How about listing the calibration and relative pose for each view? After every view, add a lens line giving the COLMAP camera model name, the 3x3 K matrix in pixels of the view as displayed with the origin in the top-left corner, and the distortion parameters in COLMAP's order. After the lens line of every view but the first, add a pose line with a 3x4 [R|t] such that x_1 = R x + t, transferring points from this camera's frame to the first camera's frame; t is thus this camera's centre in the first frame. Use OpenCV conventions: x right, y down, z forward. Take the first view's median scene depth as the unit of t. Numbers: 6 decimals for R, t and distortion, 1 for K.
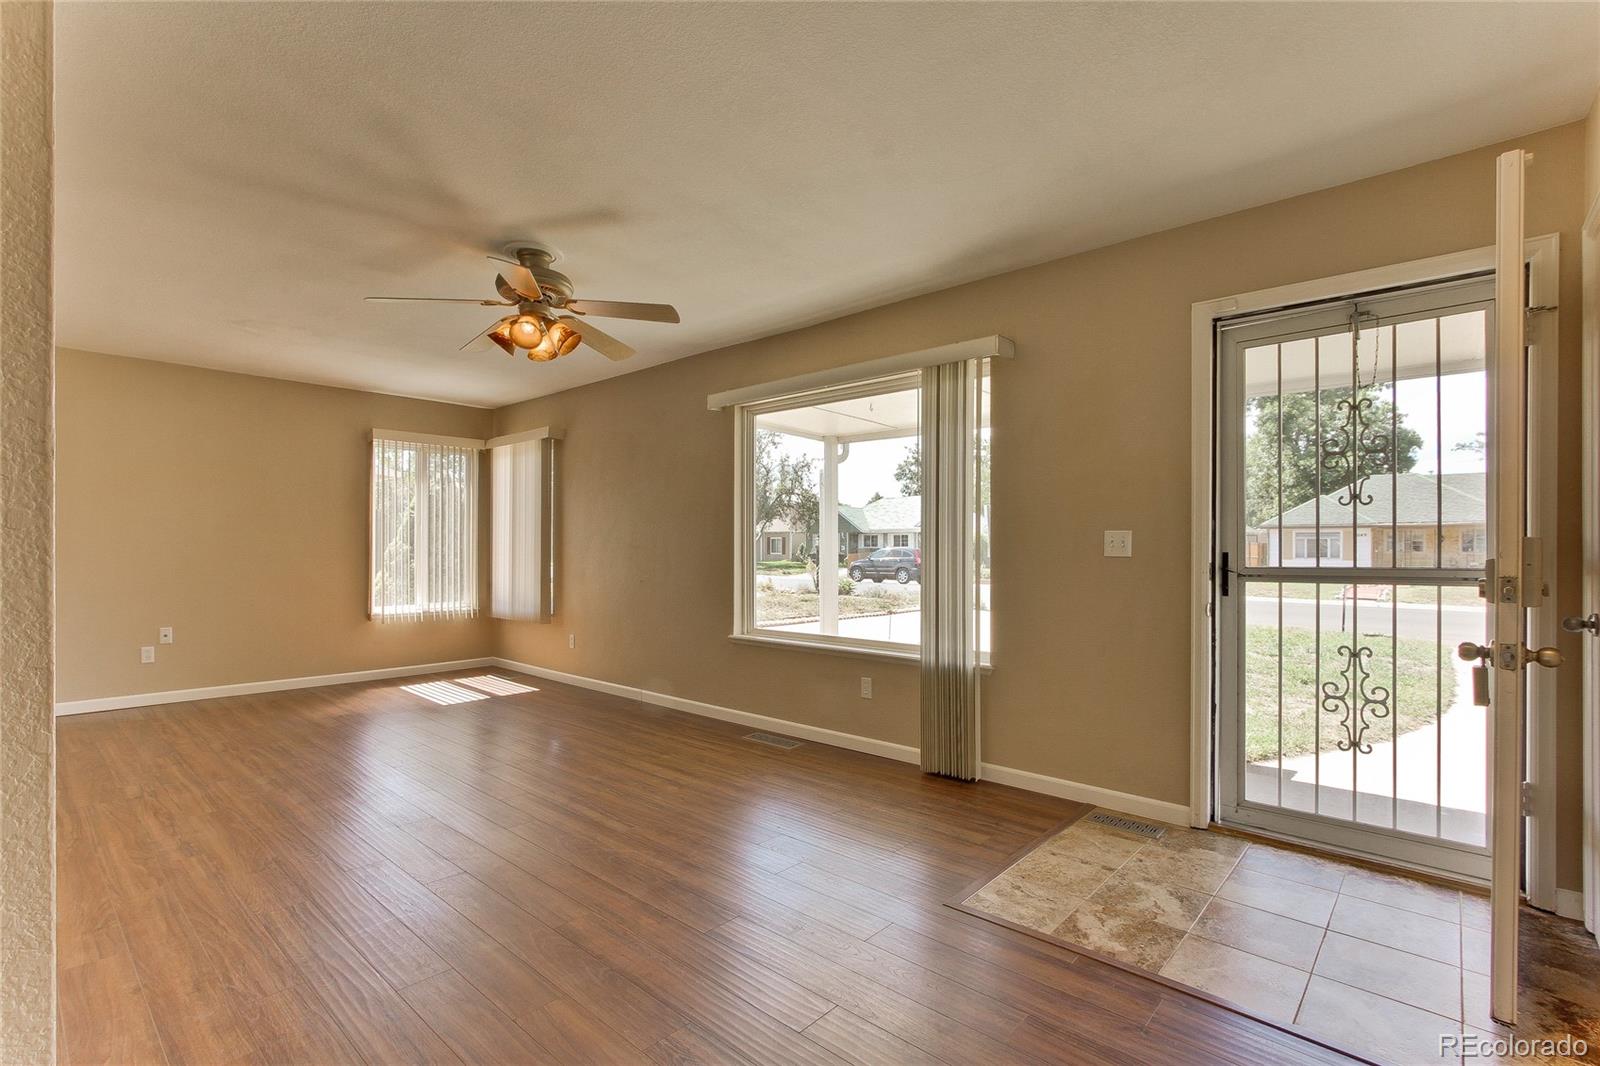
lens RADIAL K [[738.2, 0, 804.8], [0, 738.2, 552.1], [0, 0, 1]] dist [-0.017129, 0.000938]
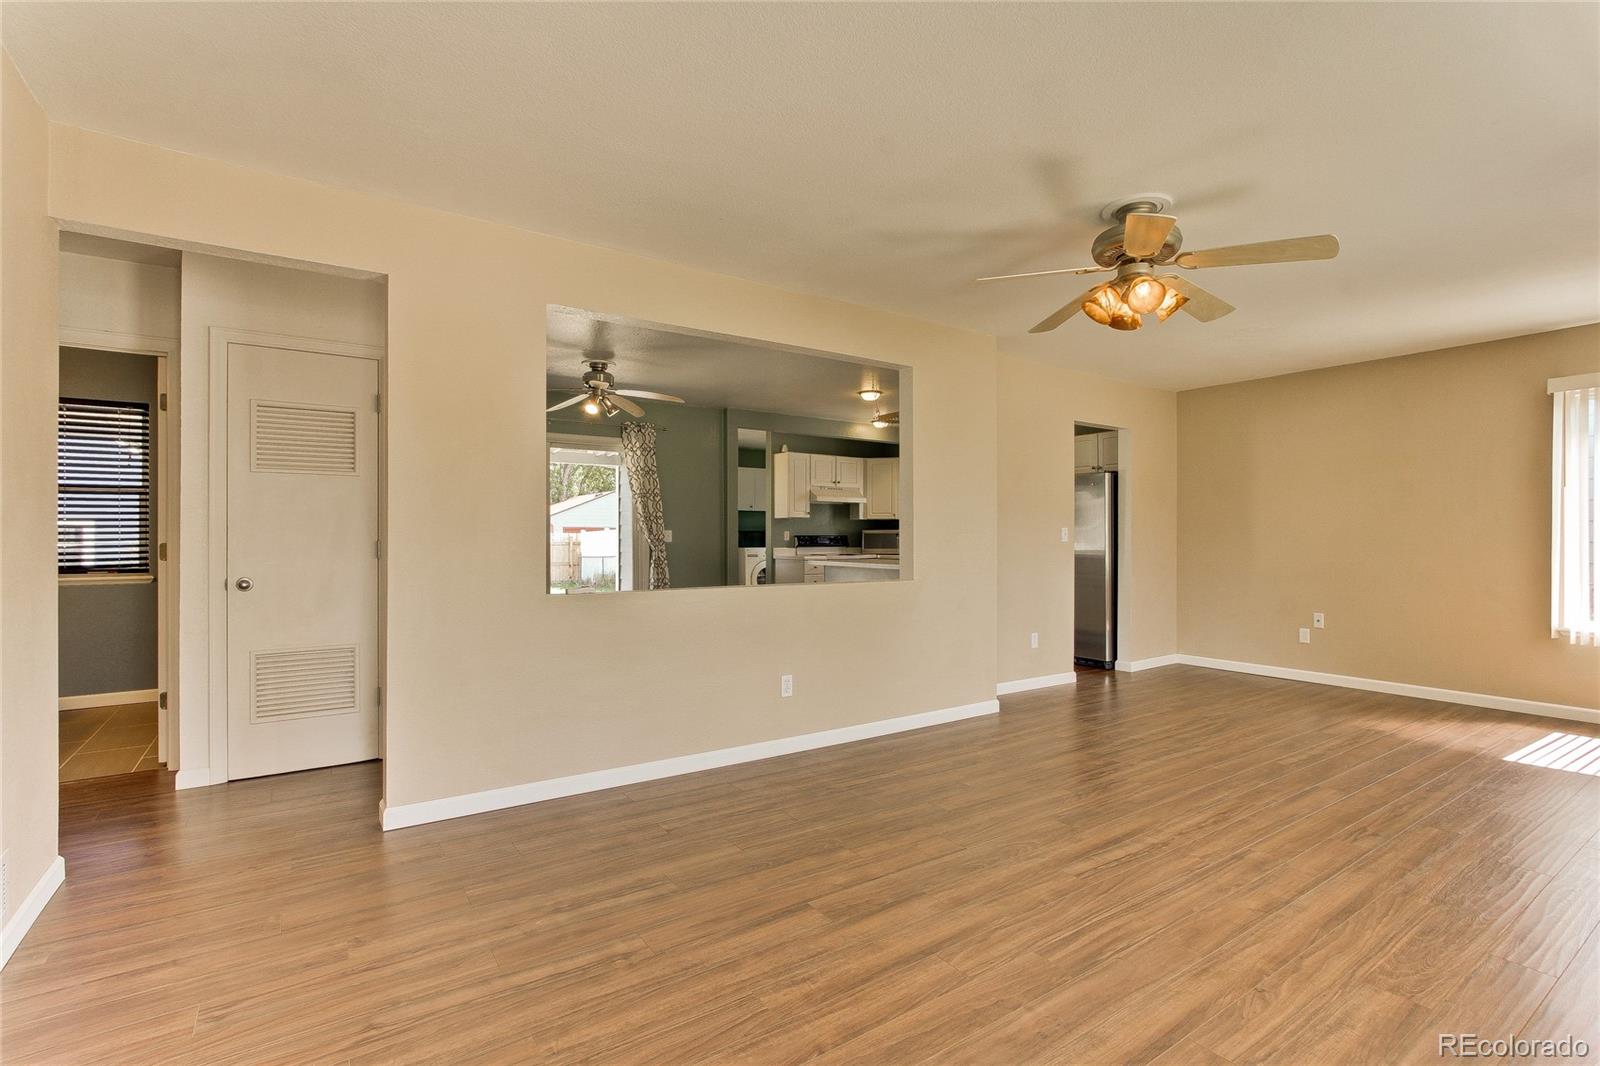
lens RADIAL K [[742.2, 0, 795.0], [0, 742.2, 544.2], [0, 0, 1]] dist [-0.005392, 0.000174]
pose [[-0.239009, 0.003587, -0.971011, 0.627921], [0.000314, 0.999993, 0.003617, -0.005479], [0.971017, 0.000560, -0.239009, 0.850662]]
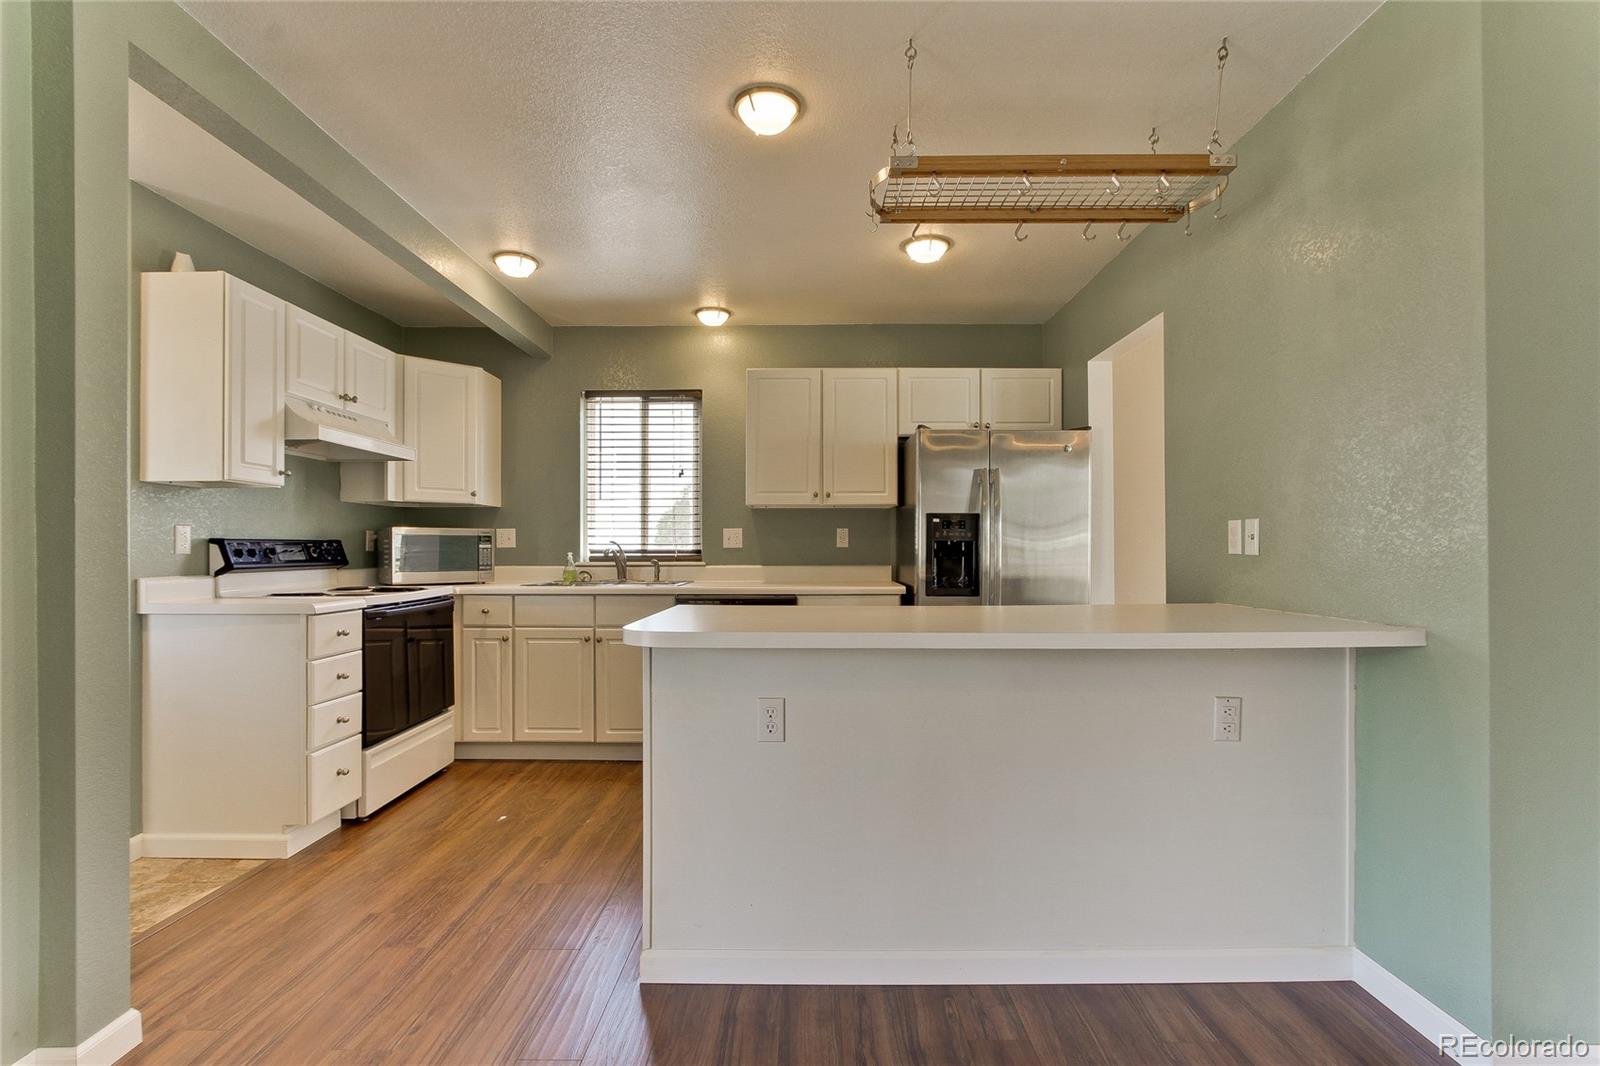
lens RADIAL K [[742.2, 0, 795.0], [0, 742.2, 544.2], [0, 0, 1]] dist [-0.005392, 0.000174]
pose [[0.655364, -0.007004, -0.755280, -0.980819], [0.005595, 0.999975, -0.004418, -0.013314], [0.755292, -0.001330, 0.655387, 0.097017]]
